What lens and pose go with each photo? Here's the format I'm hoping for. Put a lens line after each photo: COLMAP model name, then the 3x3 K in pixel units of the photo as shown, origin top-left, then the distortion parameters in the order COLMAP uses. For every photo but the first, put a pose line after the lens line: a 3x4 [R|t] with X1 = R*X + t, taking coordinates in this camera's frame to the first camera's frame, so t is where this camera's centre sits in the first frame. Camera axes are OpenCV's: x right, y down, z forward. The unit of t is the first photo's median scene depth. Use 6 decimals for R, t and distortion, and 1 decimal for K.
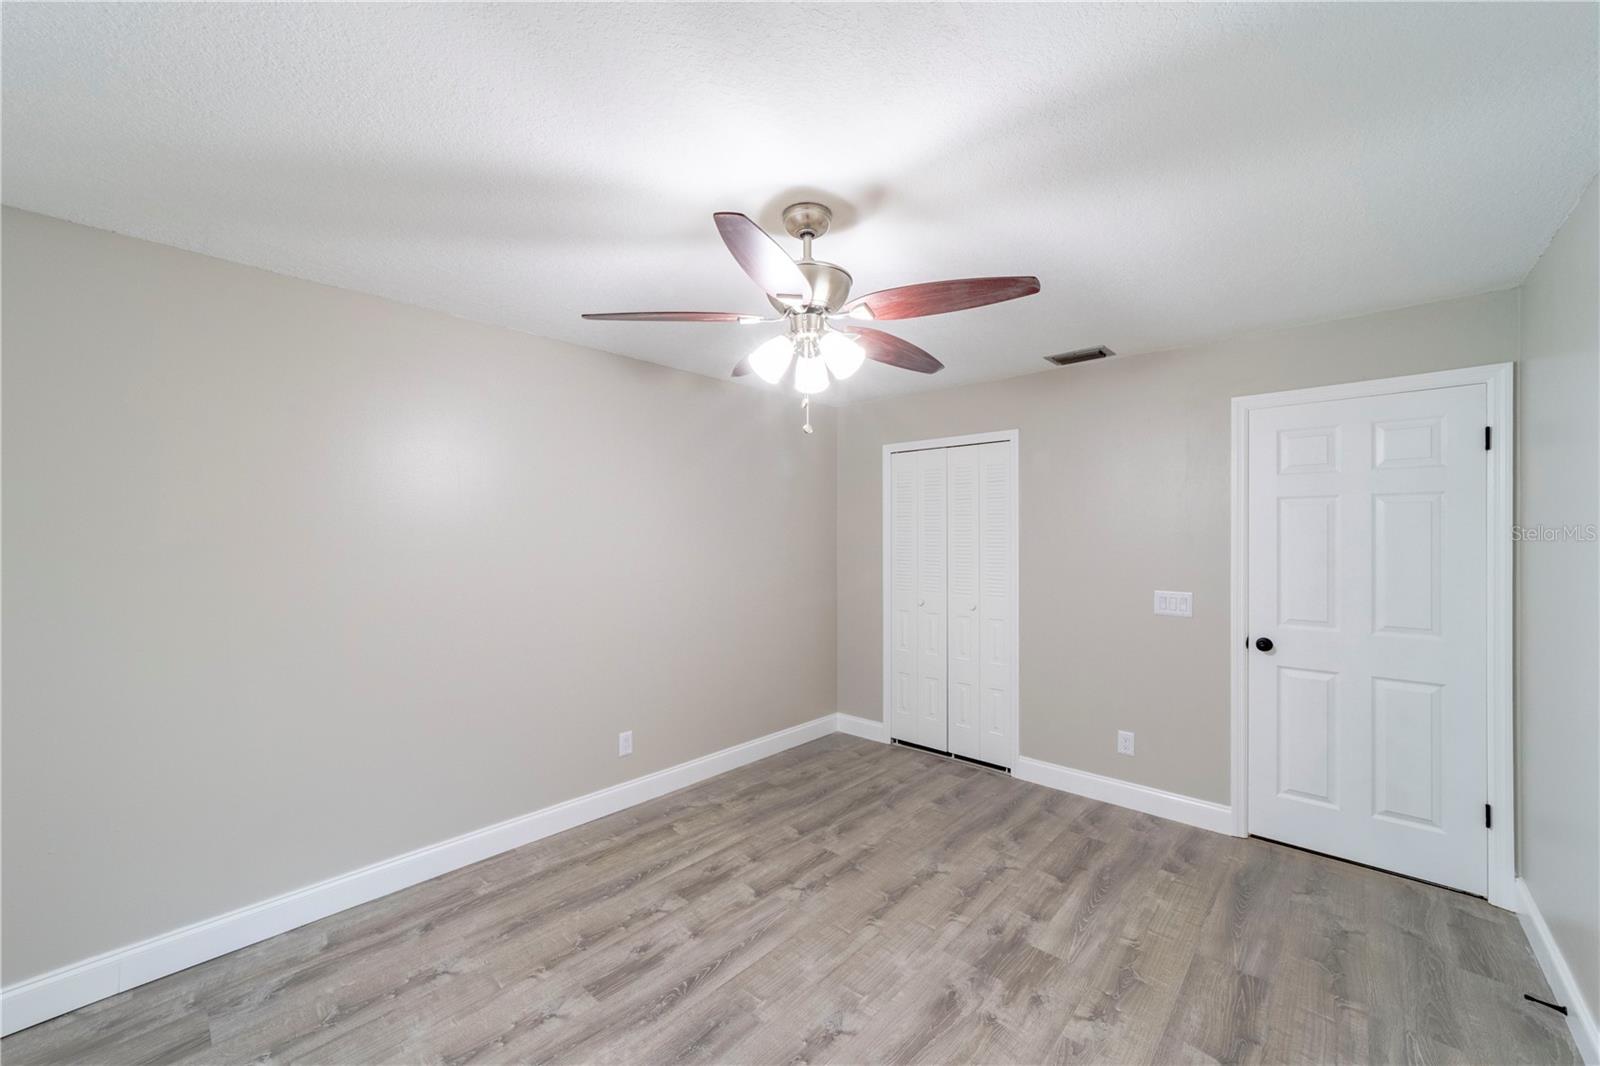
lens RADIAL K [[616.8, 0, 798.4], [0, 616.8, 533.6], [0, 0, 1]] dist [-0.009587, 0.004259]
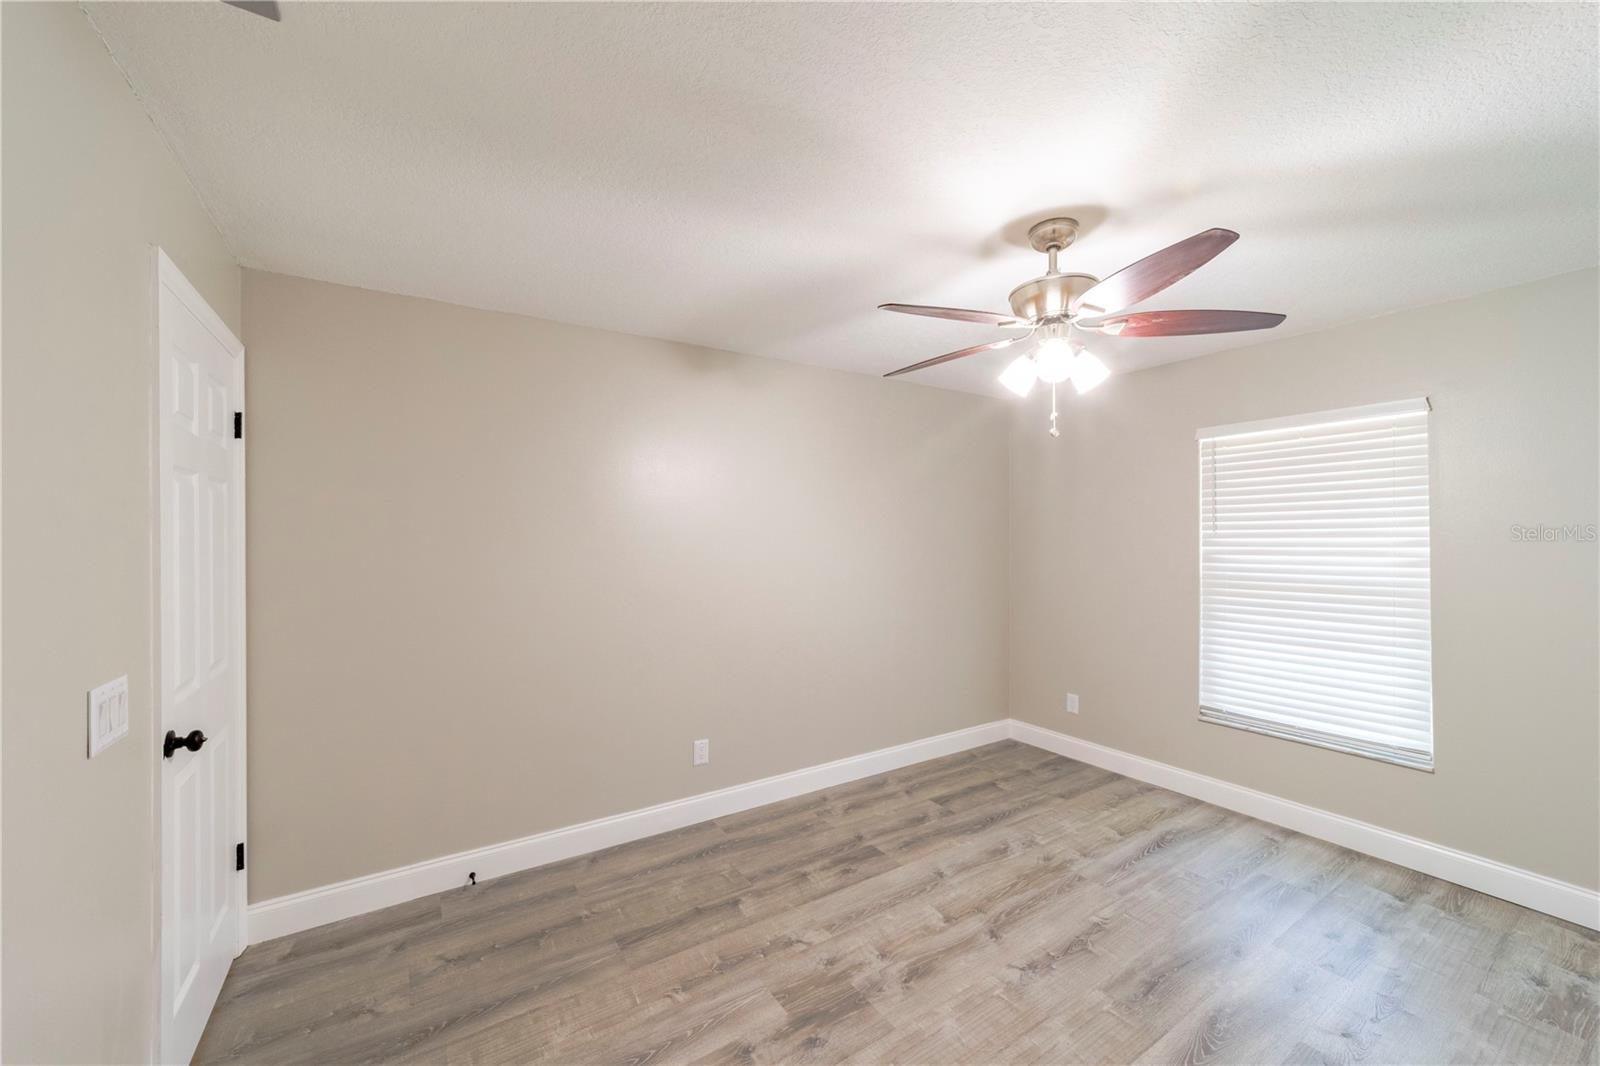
lens RADIAL K [[616.8, 0, 798.3], [0, 616.8, 536.1], [0, 0, 1]] dist [-0.009587, 0.004259]
pose [[-0.967330, 0.002922, 0.253503, 0.144483], [0.001629, 0.999985, -0.005312, 0.011251], [-0.253514, -0.004726, -0.967320, 1.792749]]
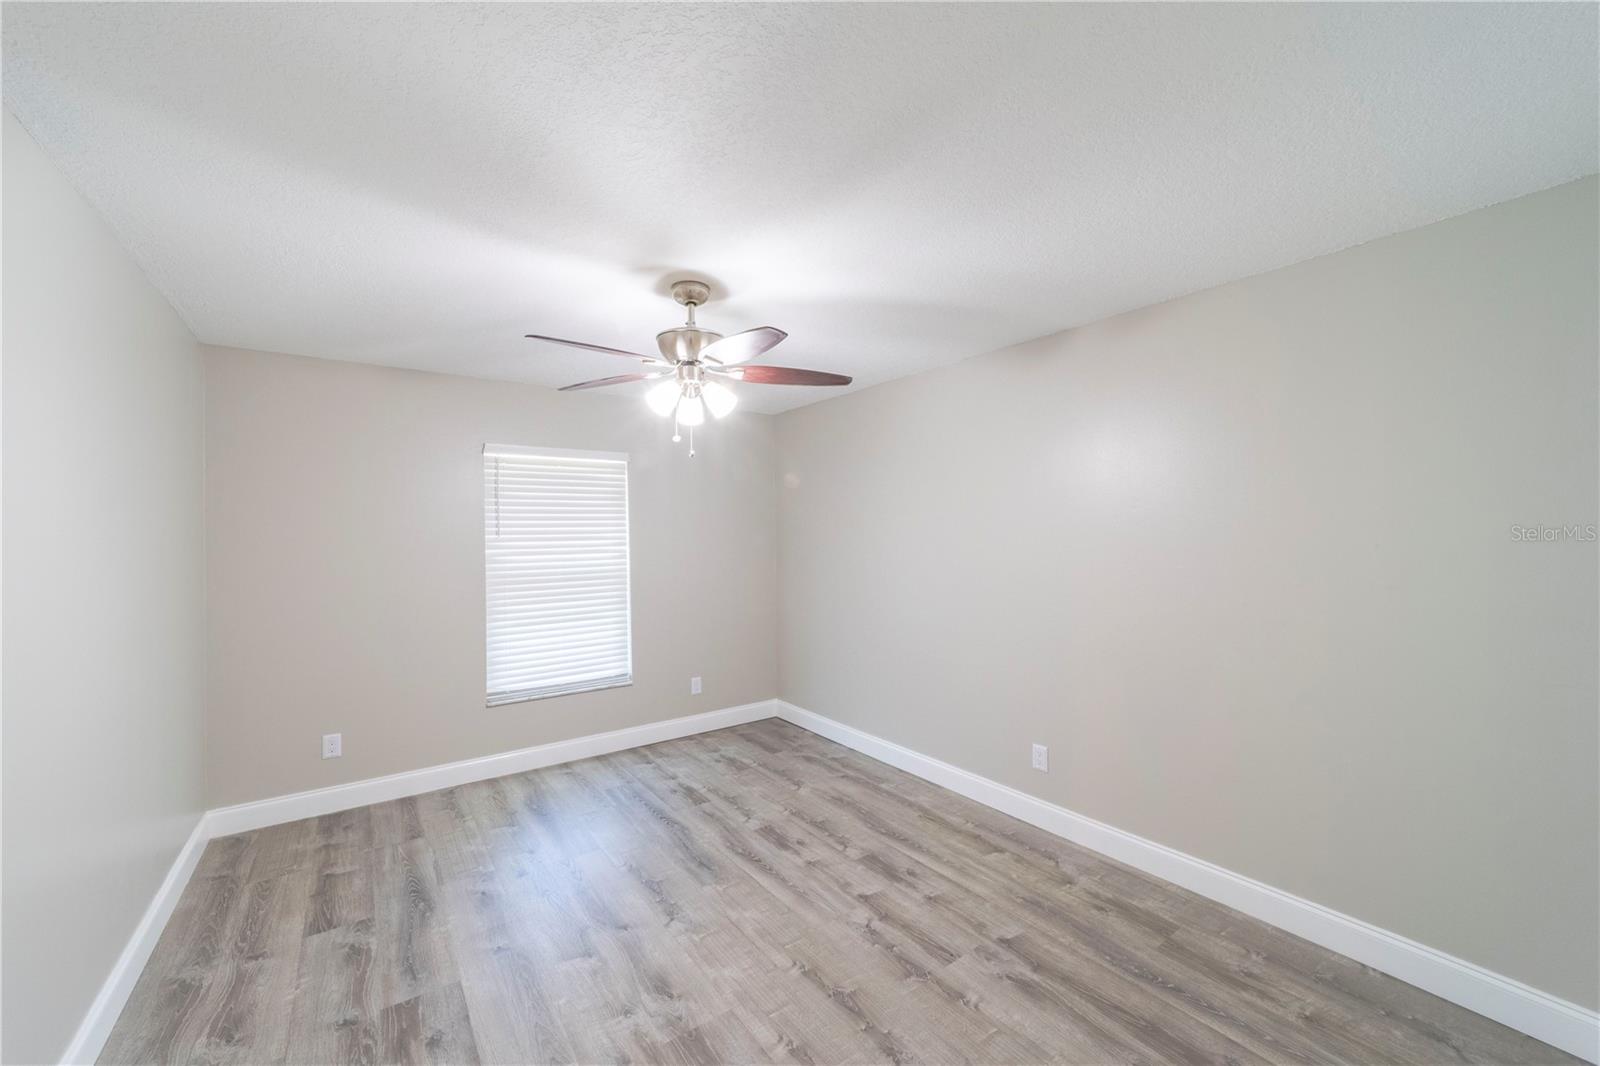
lens RADIAL K [[616.8, 0, 792.6], [0, 616.8, 535.7], [0, 0, 1]] dist [-0.009587, 0.004259]
pose [[-0.205826, 0.000862, -0.978588, 1.040532], [0.013558, 0.999906, -0.001971, 0.006972], [0.978495, -0.013674, -0.205819, 1.238131]]
